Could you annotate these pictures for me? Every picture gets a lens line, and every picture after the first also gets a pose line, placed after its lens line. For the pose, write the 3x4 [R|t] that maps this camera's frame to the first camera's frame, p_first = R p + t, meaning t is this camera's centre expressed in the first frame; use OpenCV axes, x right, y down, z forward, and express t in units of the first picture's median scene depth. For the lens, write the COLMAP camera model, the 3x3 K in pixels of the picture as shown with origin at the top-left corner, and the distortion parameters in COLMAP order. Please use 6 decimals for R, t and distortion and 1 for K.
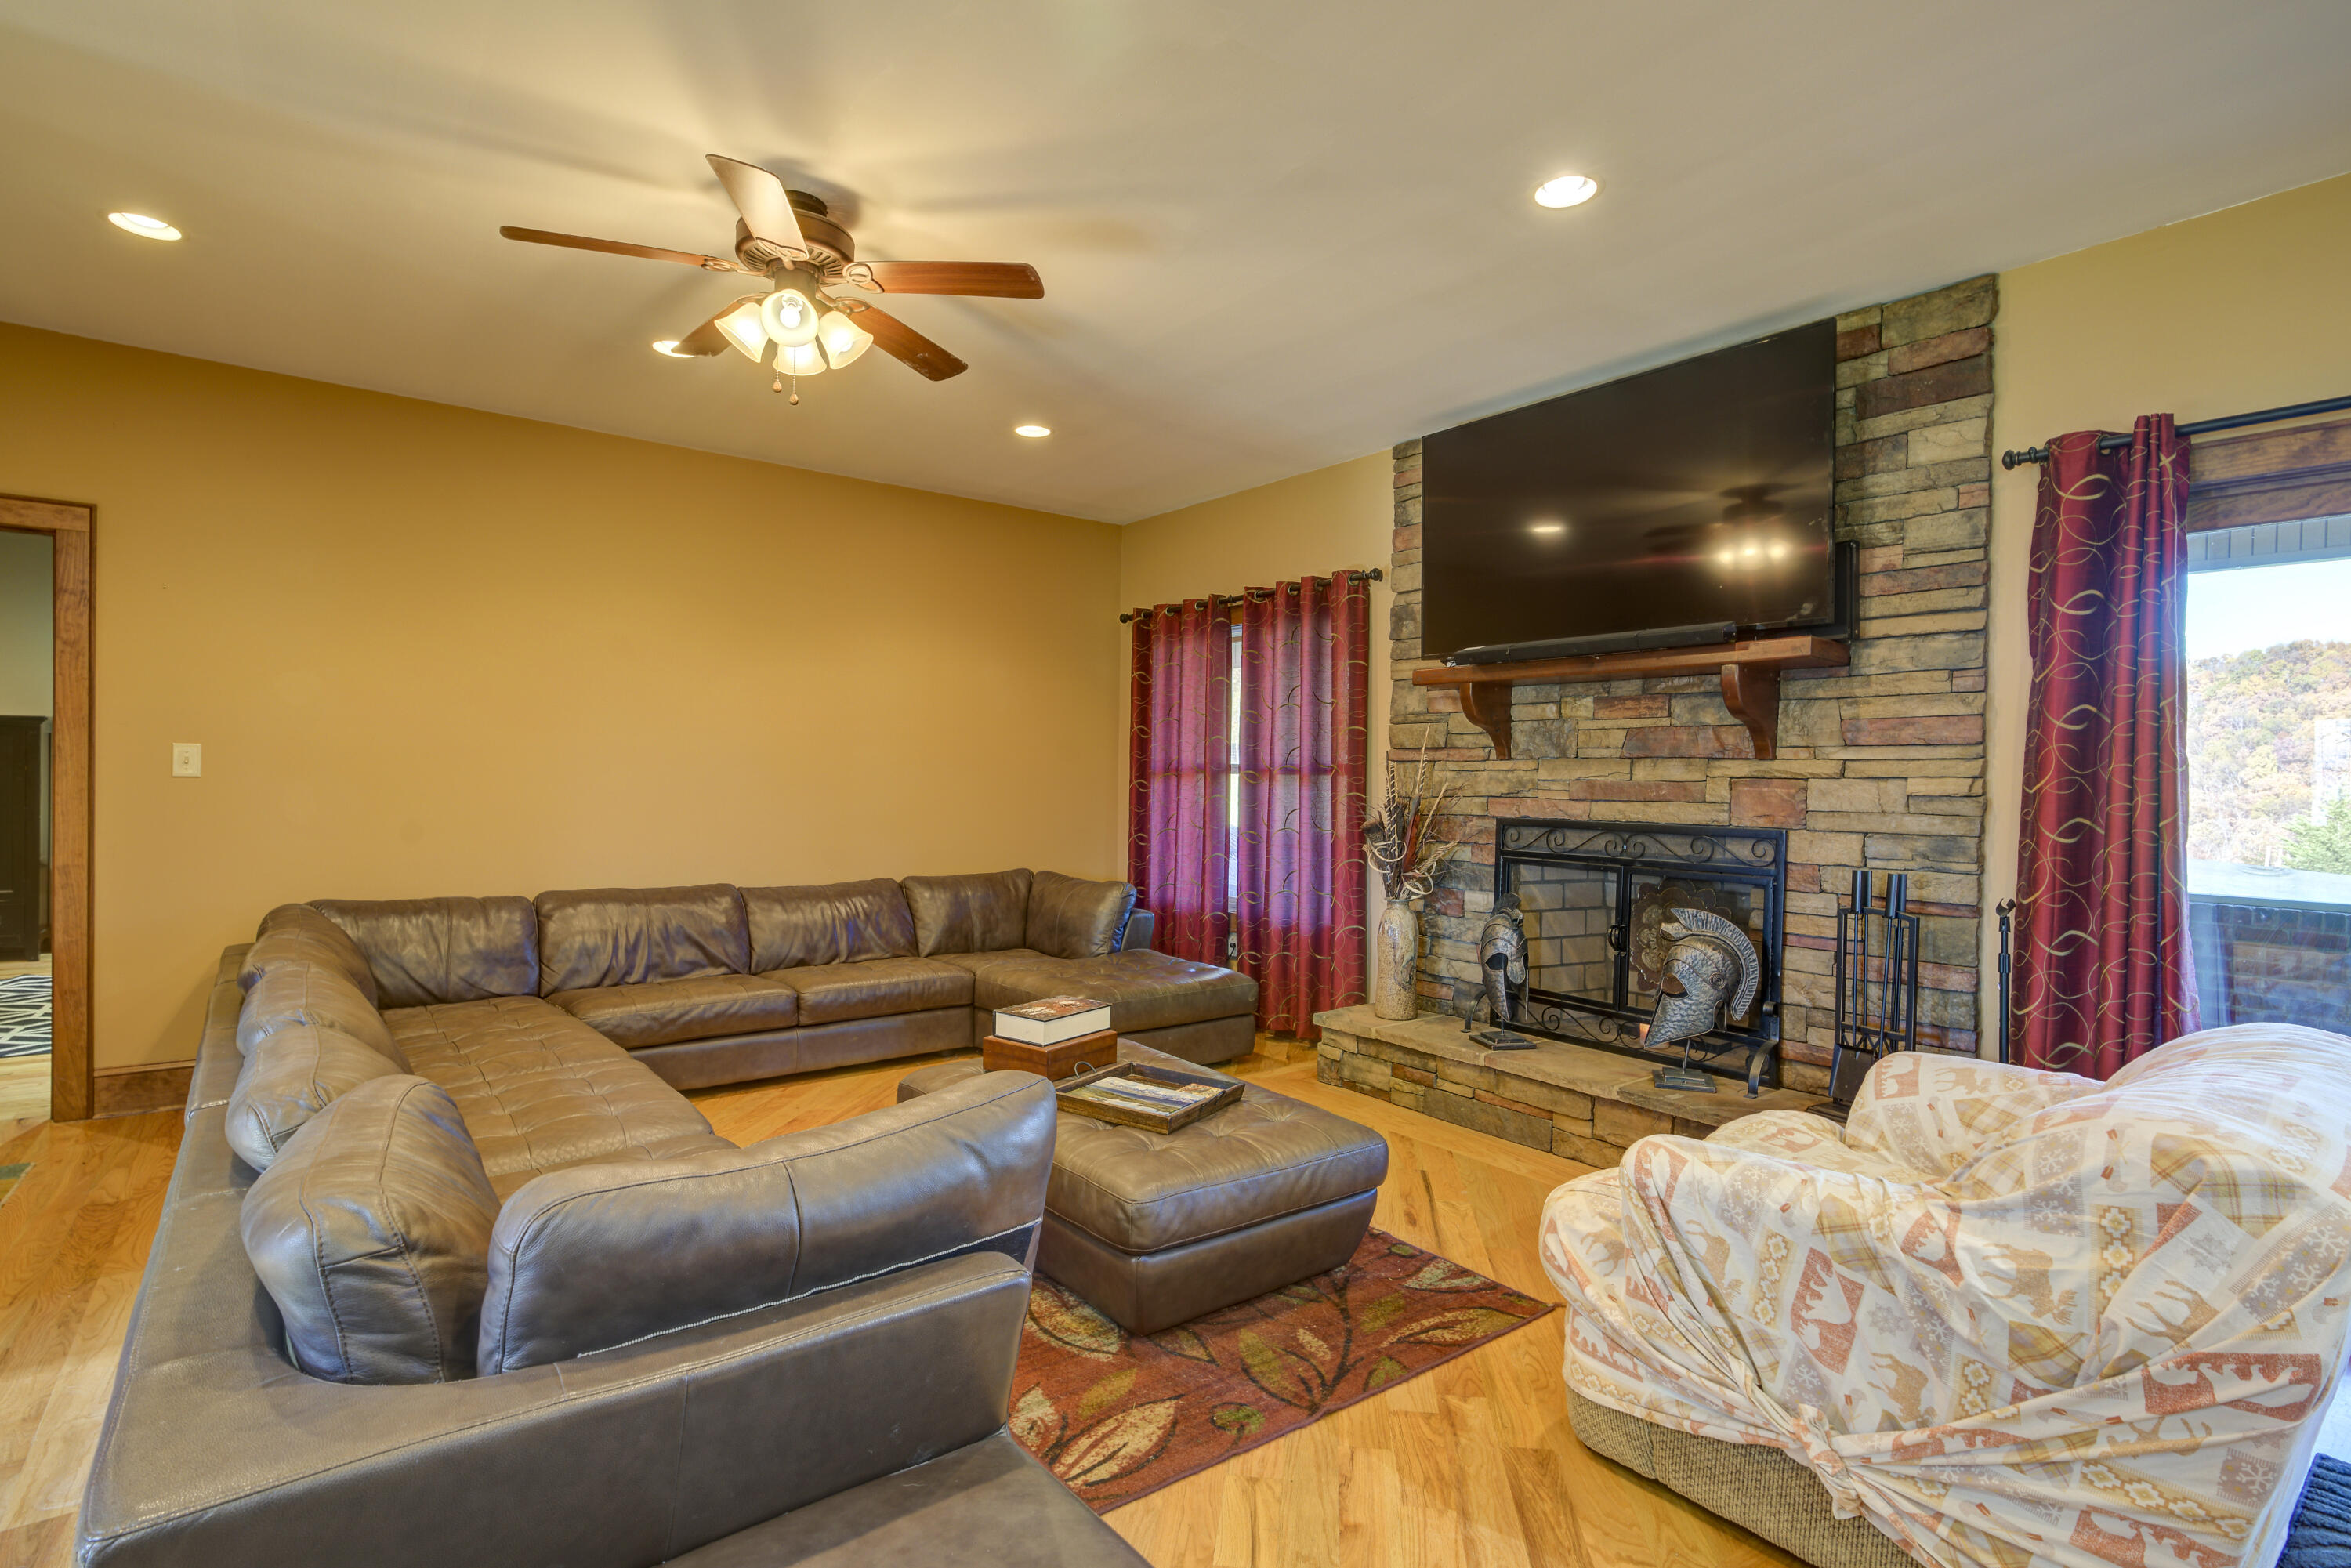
lens RADIAL K [[1132.0, 0, 1192.2], [0, 1132.0, 787.6], [0, 0, 1]] dist [-0.001115, 0.000206]
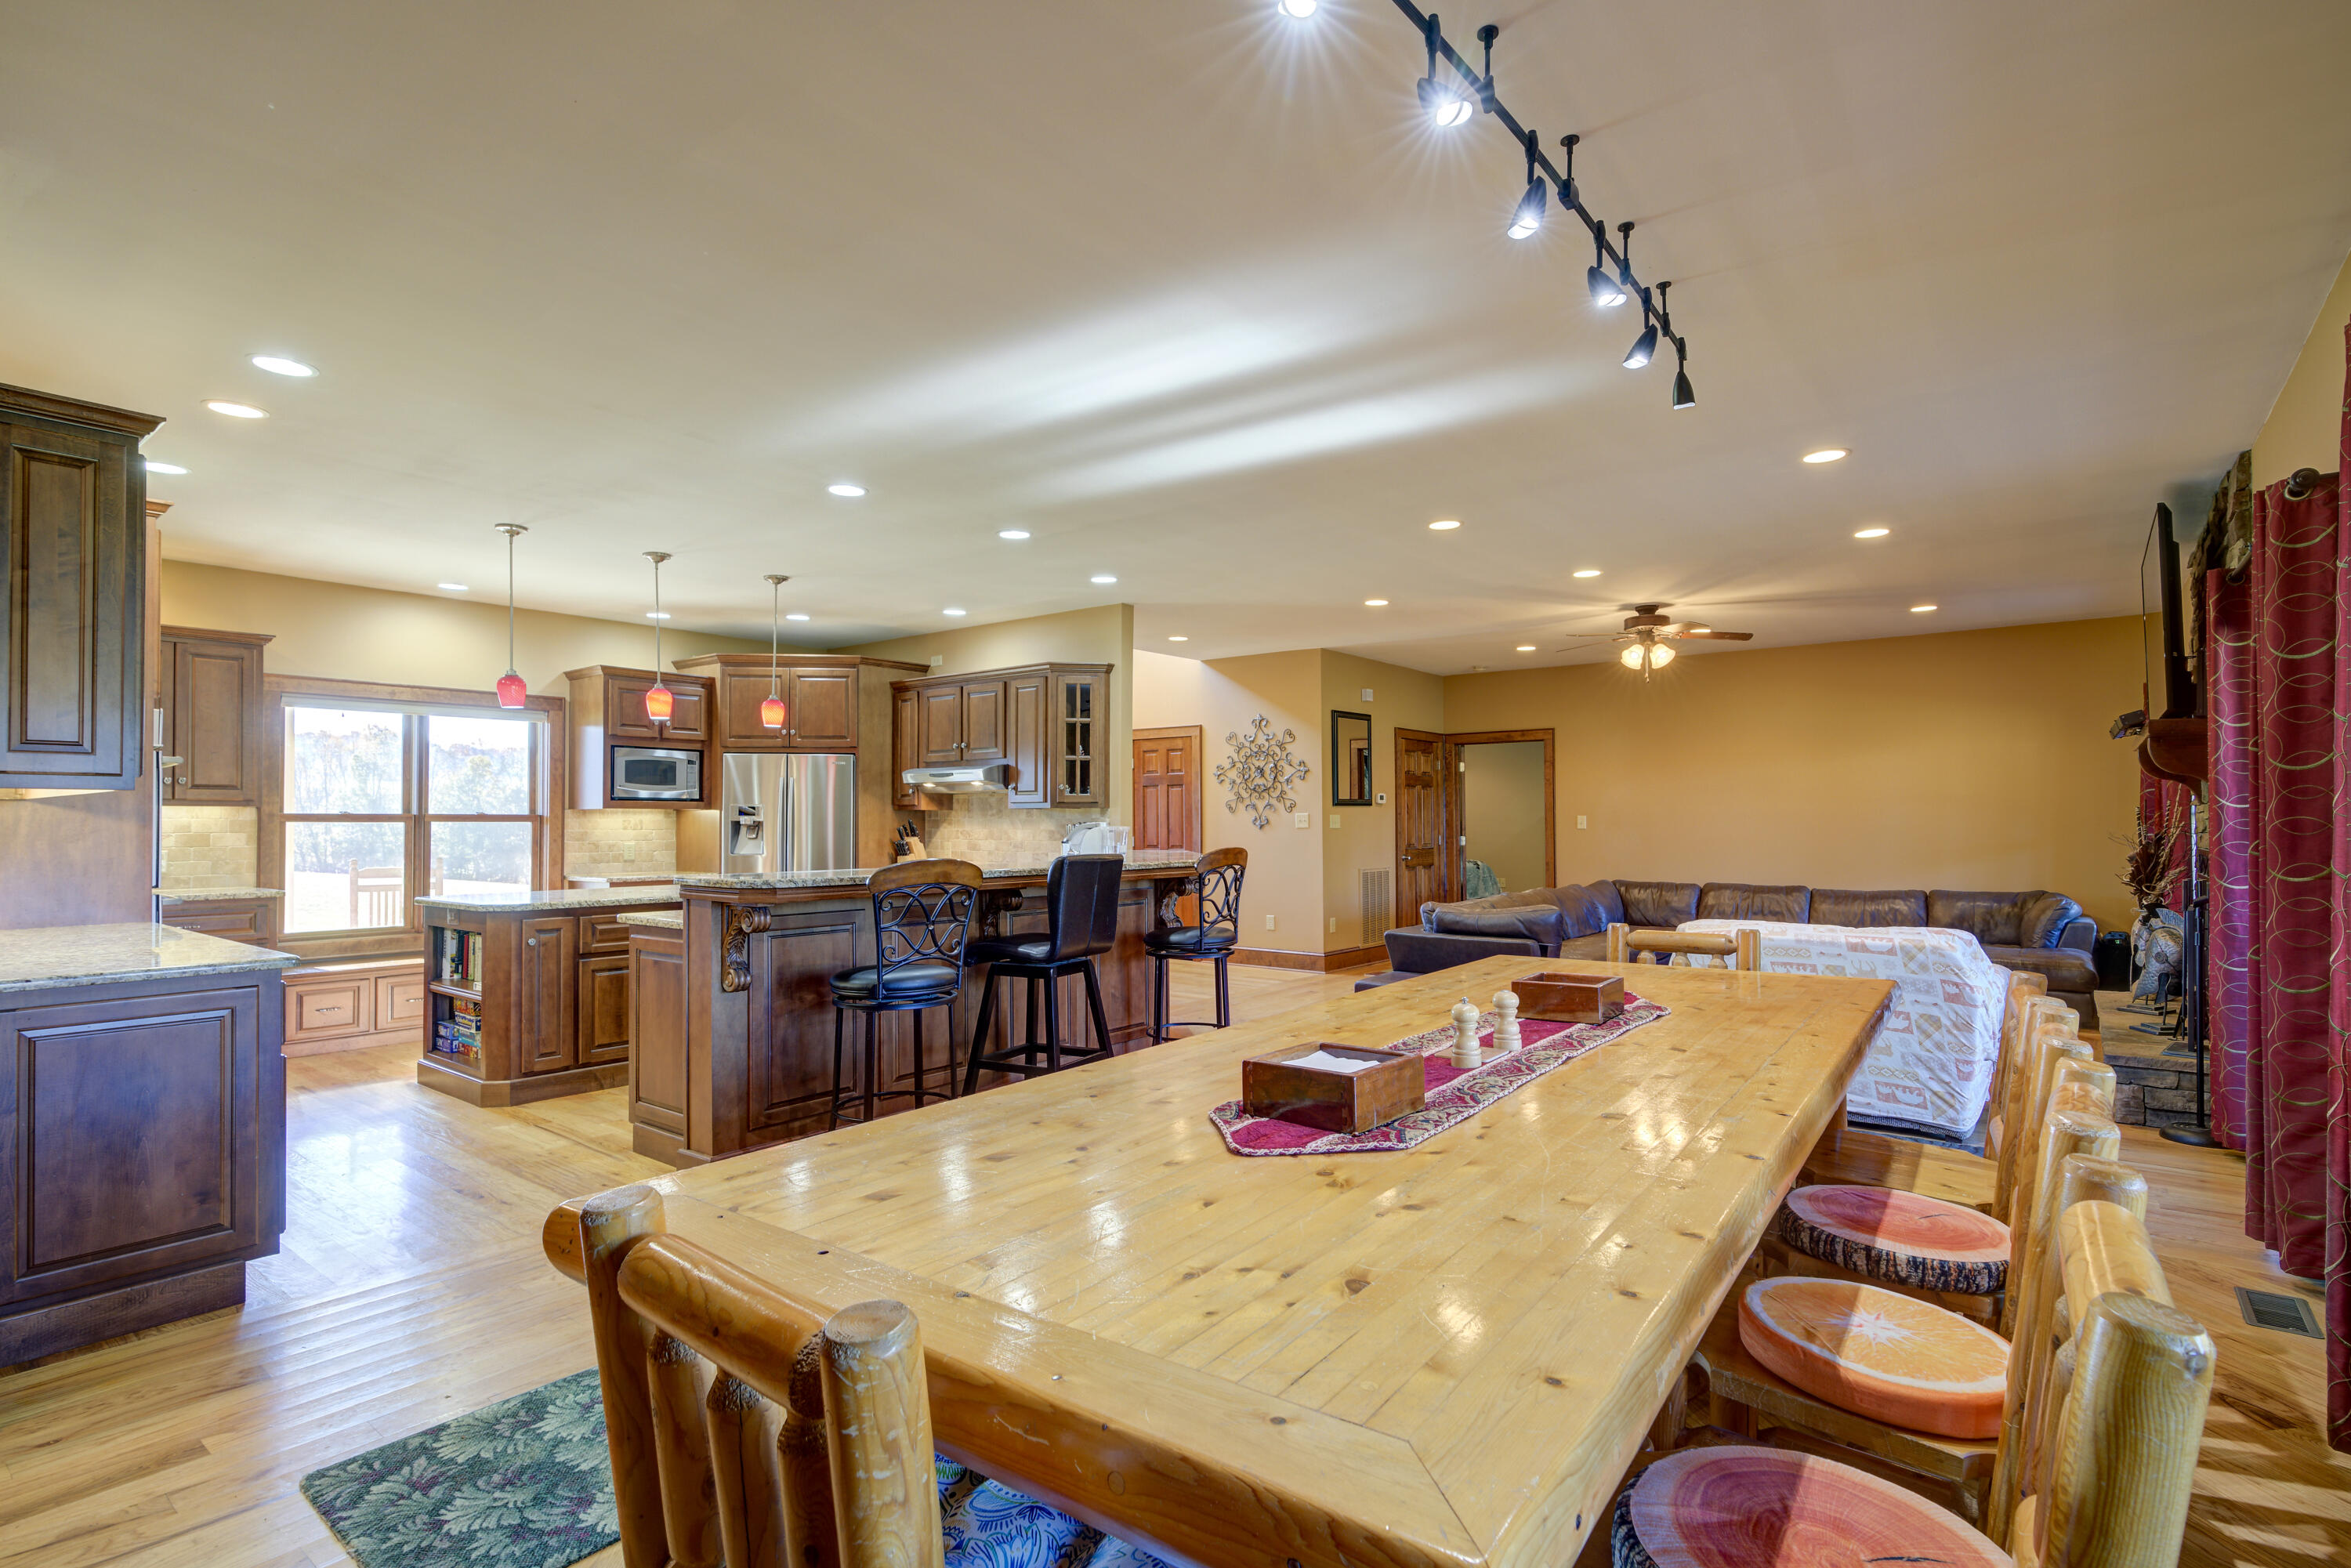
lens RADIAL K [[1135.7, 0, 1181.7], [0, 1135.7, 802.5], [0, 0, 1]] dist [-0.000631, 0.000227]
pose [[0.242313, -0.033948, -0.969604, 1.429371], [0.000236, 0.999390, -0.034931, 0.021602], [0.970198, 0.008236, 0.242173, -0.505616]]
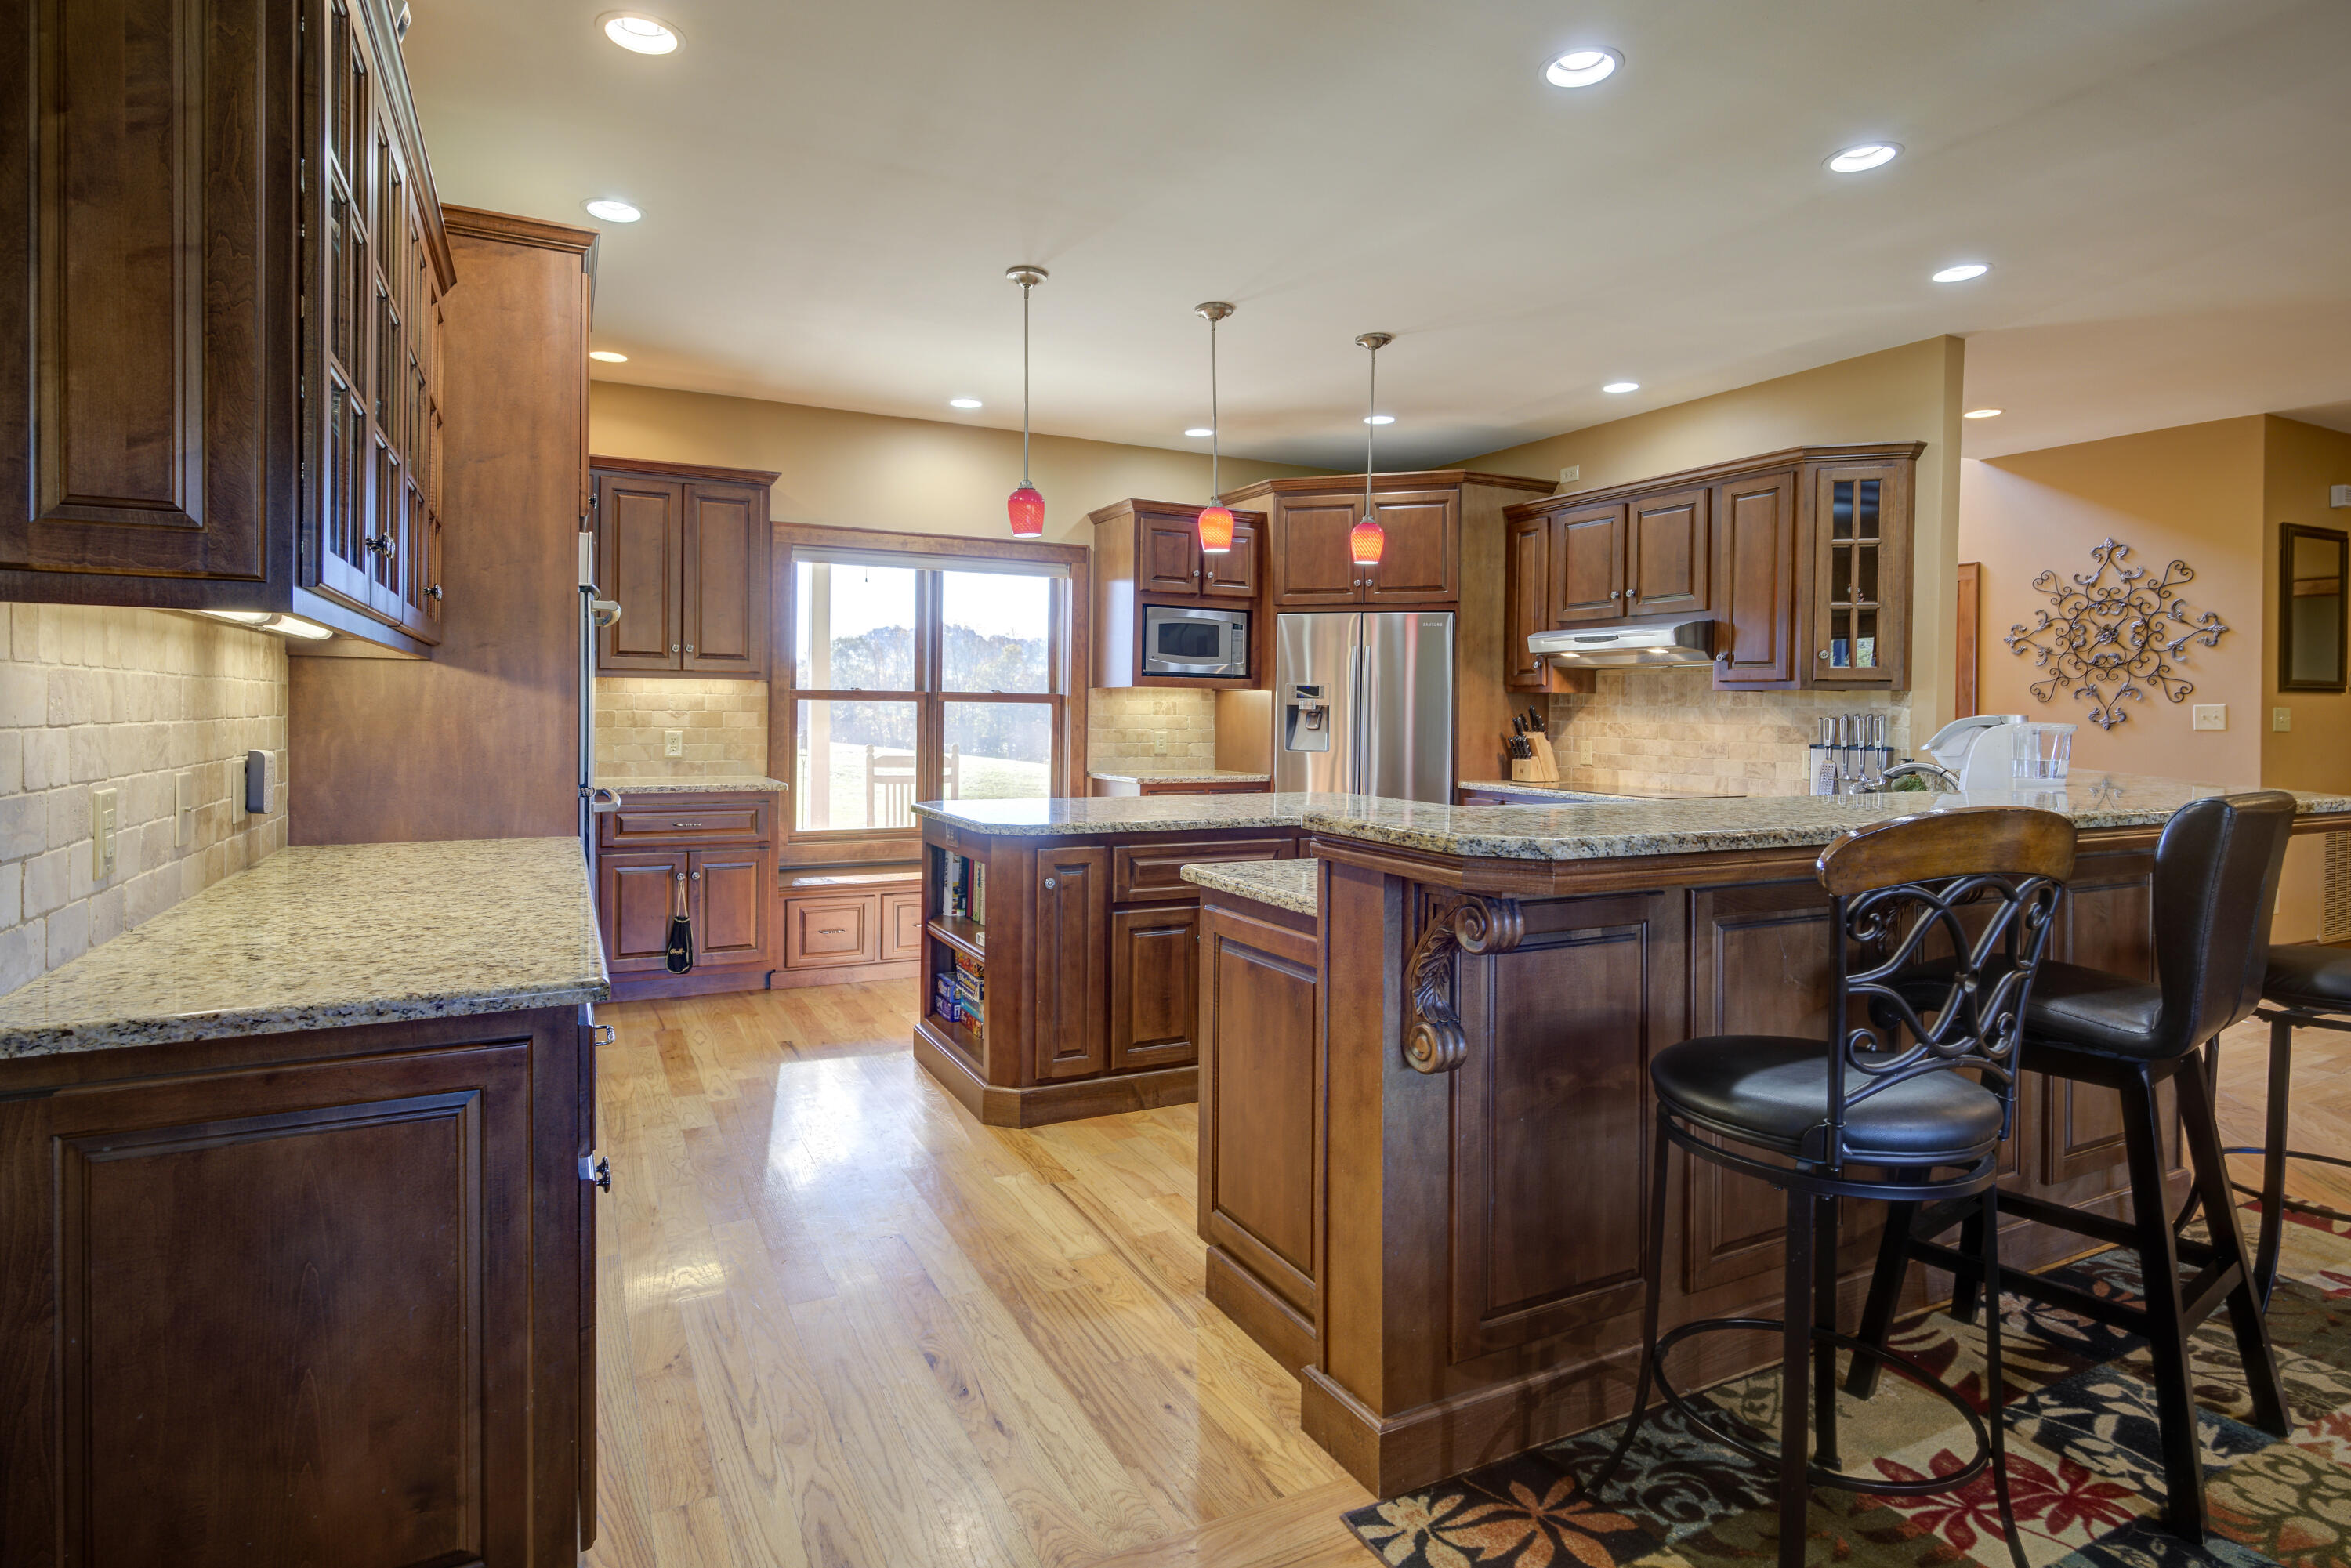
lens RADIAL K [[1216.1, 0, 1140.5], [0, 1216.1, 715.3], [0, 0, 1]] dist [0.000210, -0.000009]
pose [[-0.201757, -0.013710, -0.979340, 0.869906], [-0.021571, 0.999722, -0.009551, 0.016311], [0.979198, 0.019198, -0.201997, -0.661464]]
